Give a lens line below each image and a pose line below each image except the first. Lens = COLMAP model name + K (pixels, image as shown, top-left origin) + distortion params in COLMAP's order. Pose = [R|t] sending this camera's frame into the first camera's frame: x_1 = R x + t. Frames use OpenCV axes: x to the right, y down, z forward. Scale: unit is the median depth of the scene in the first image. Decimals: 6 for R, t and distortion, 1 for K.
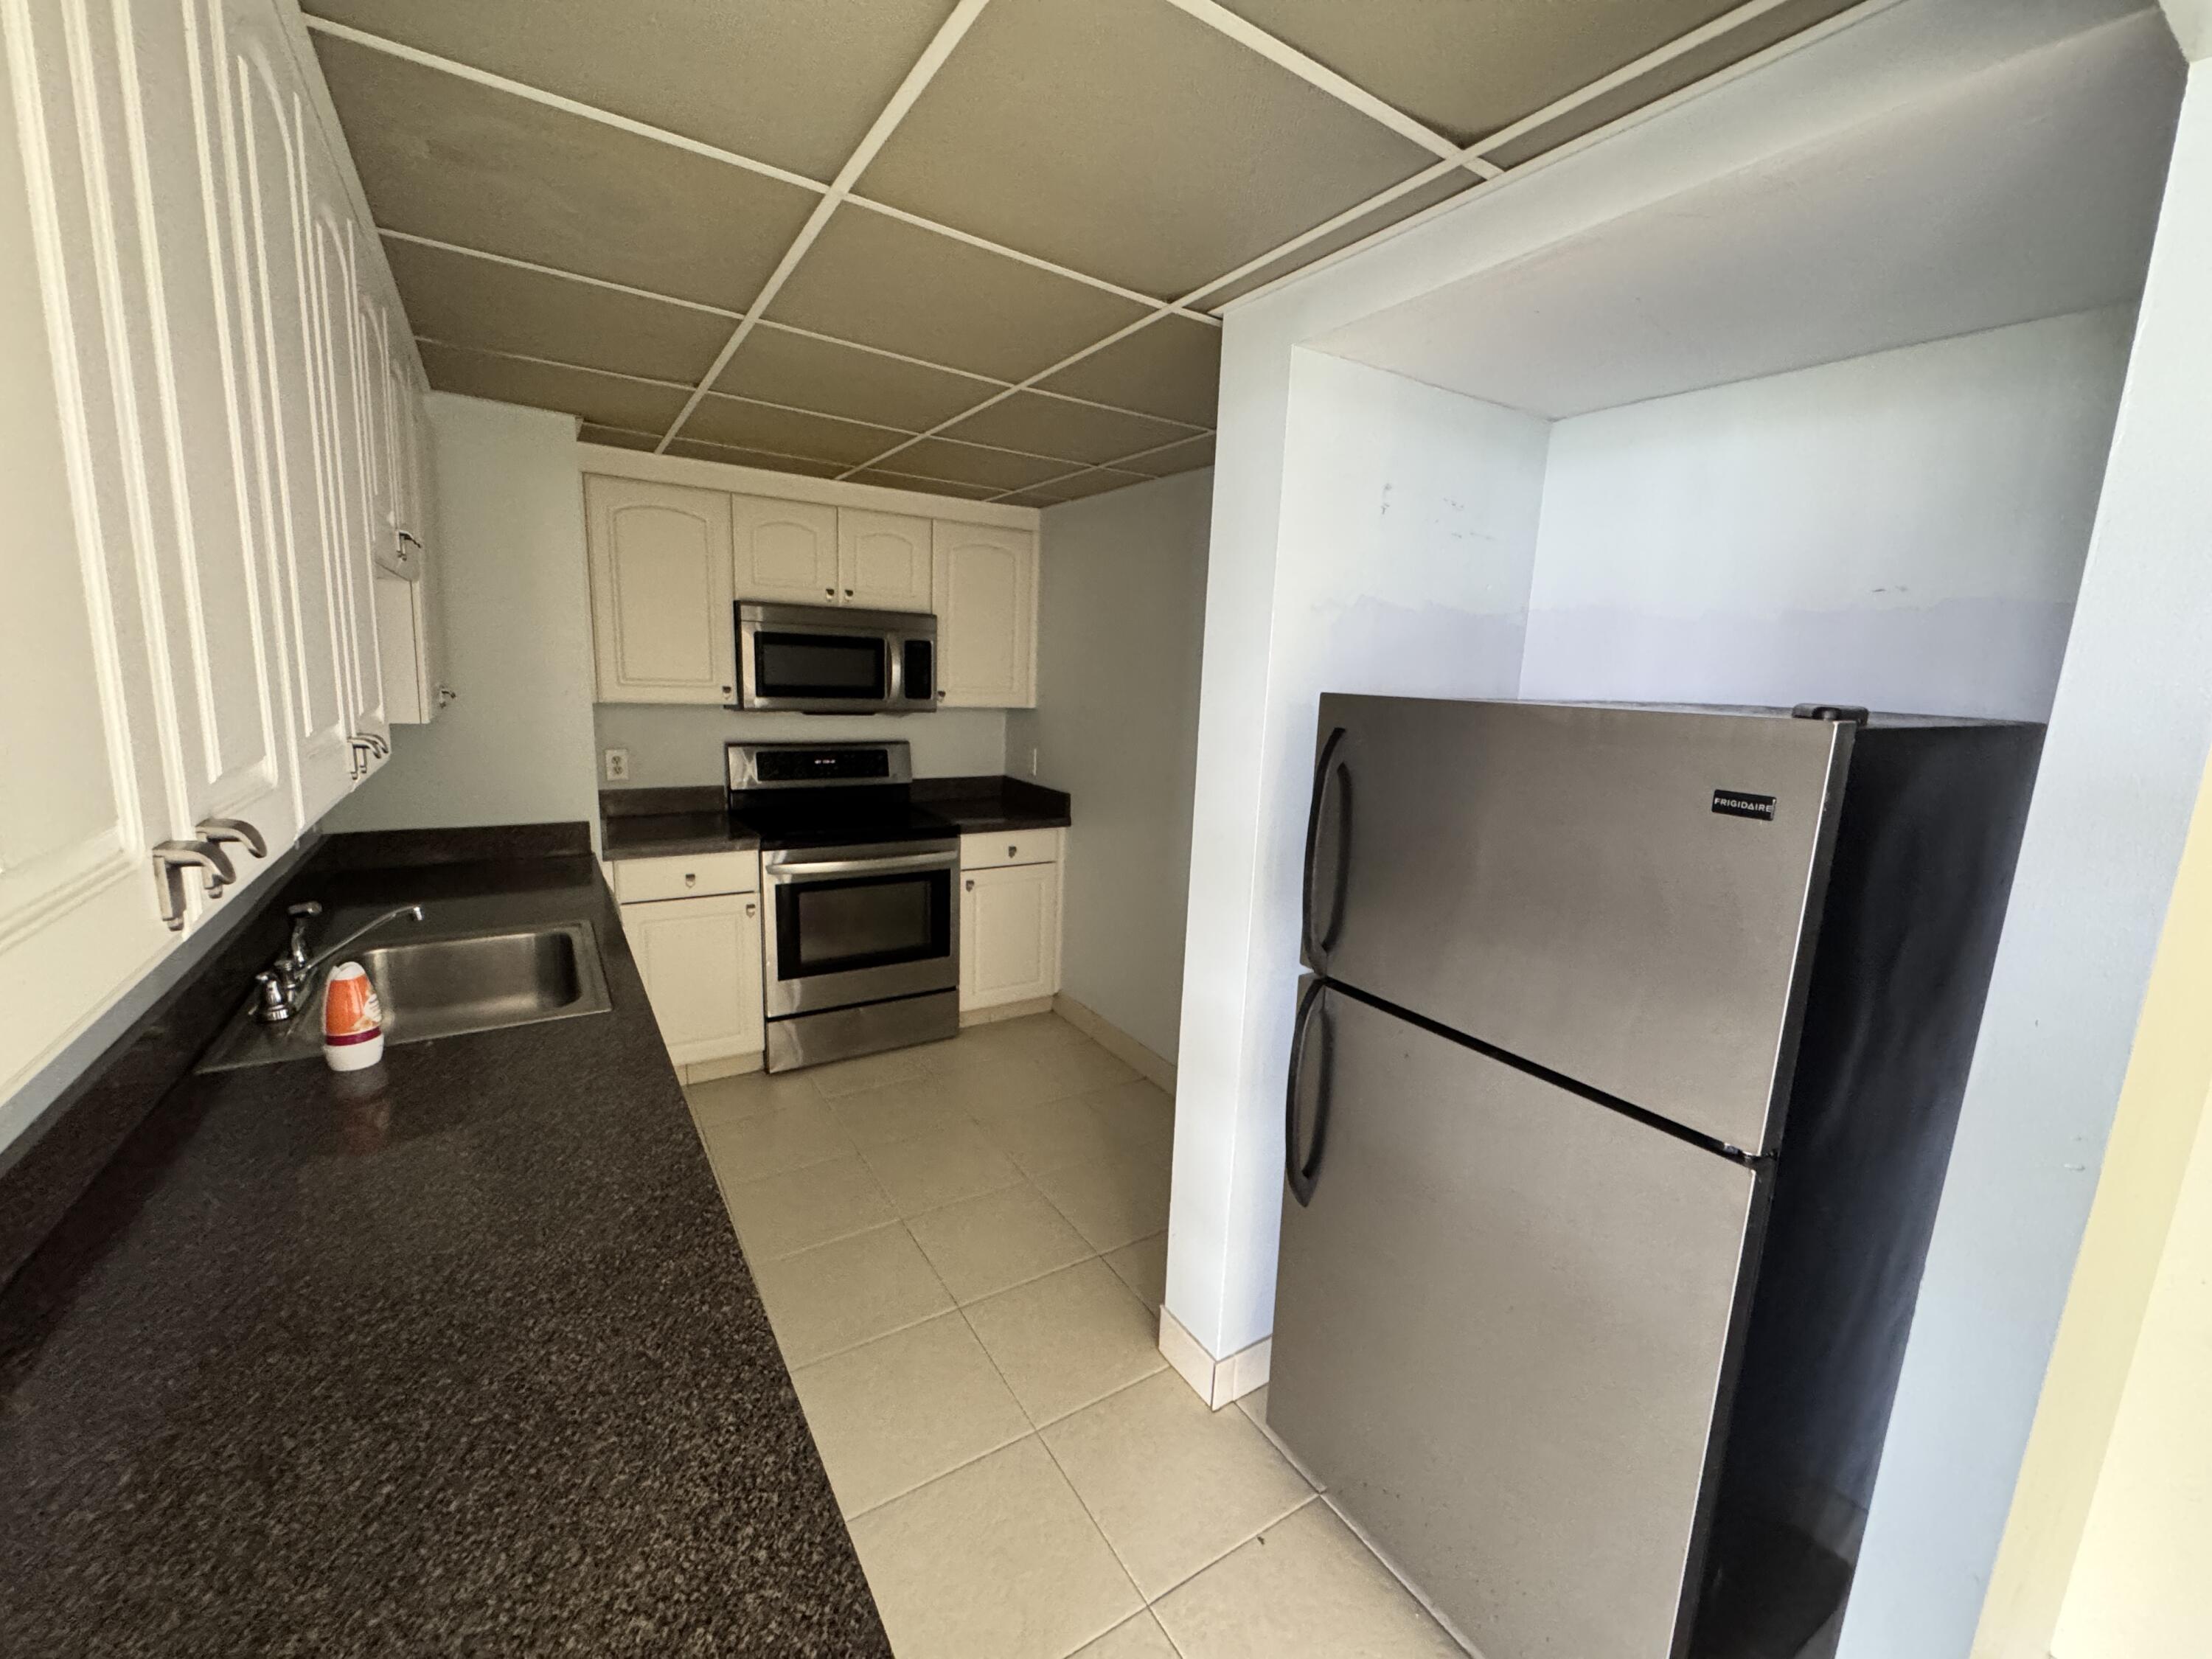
lens RADIAL K [[886.4, 0, 1106.0], [0, 886.4, 829.5], [0, 0, 1]] dist [-0.001319, -0.000238]
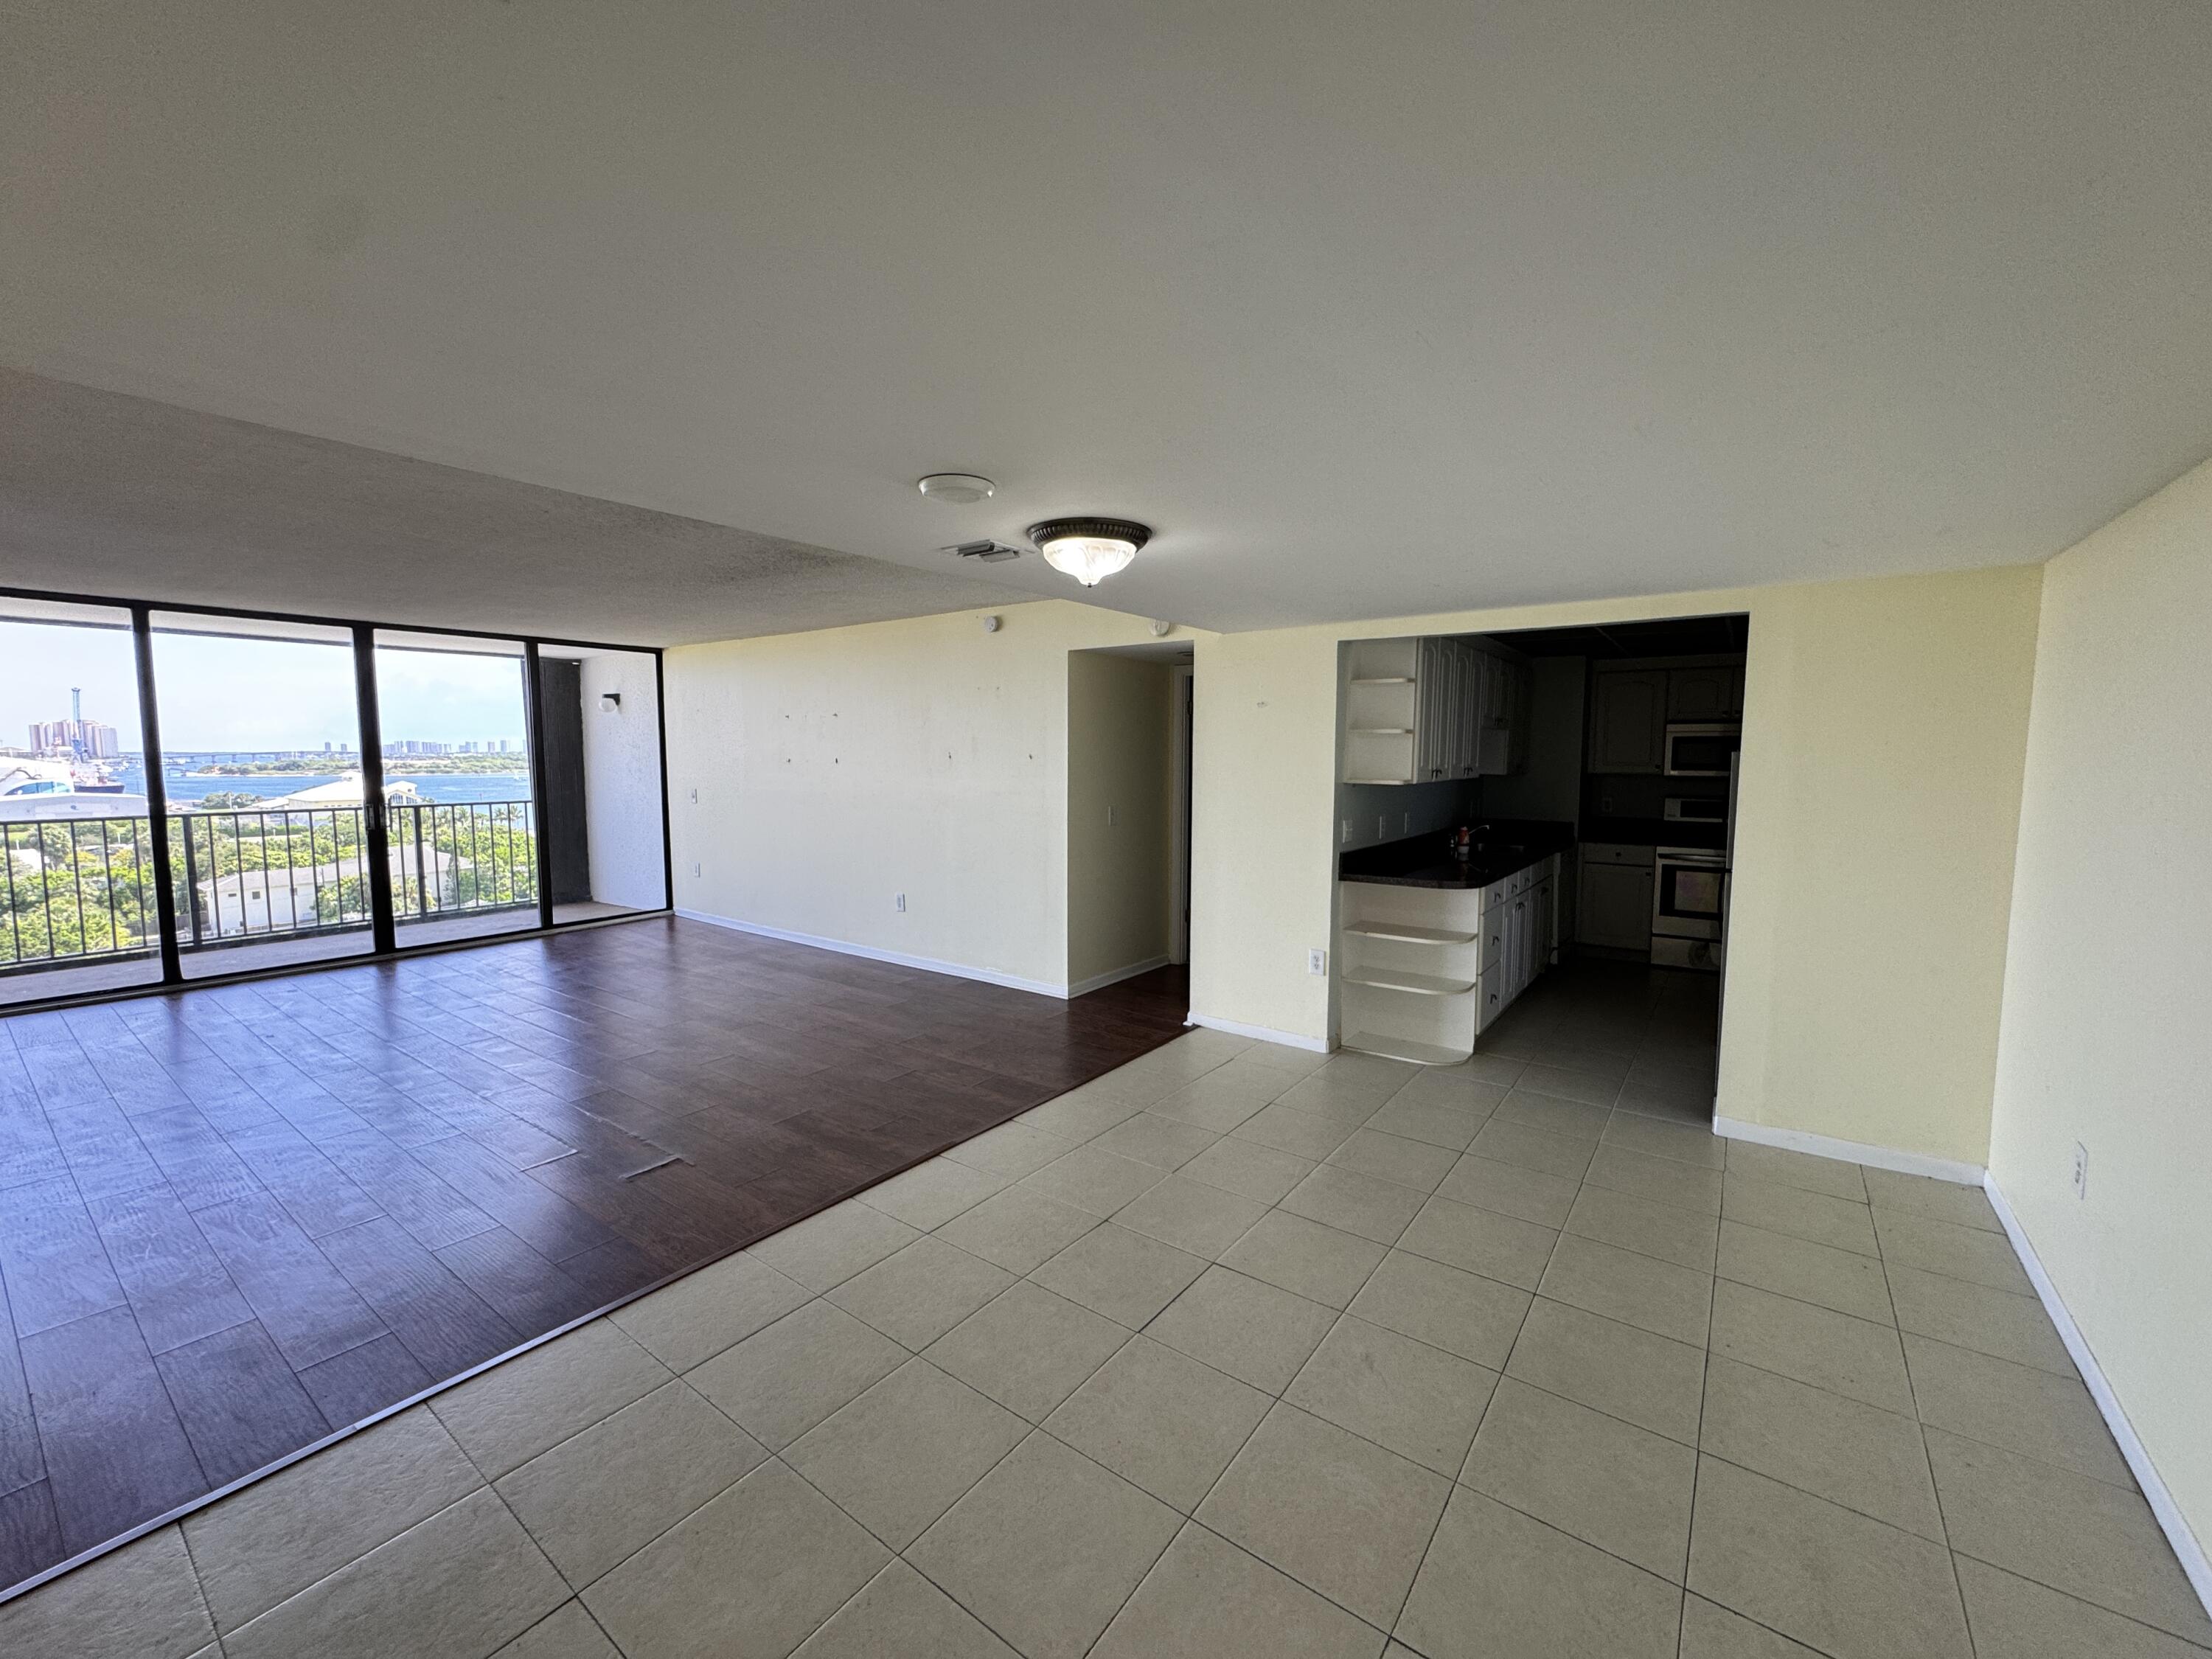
lens RADIAL K [[886.4, 0, 1106.0], [0, 886.4, 829.5], [0, 0, 1]] dist [-0.001319, -0.000238]
pose [[0.351435, 0.039611, -0.935374, 1.104904], [-0.149467, 0.988663, -0.014290, 0.213080], [0.924204, 0.144830, 0.353371, -0.909775]]
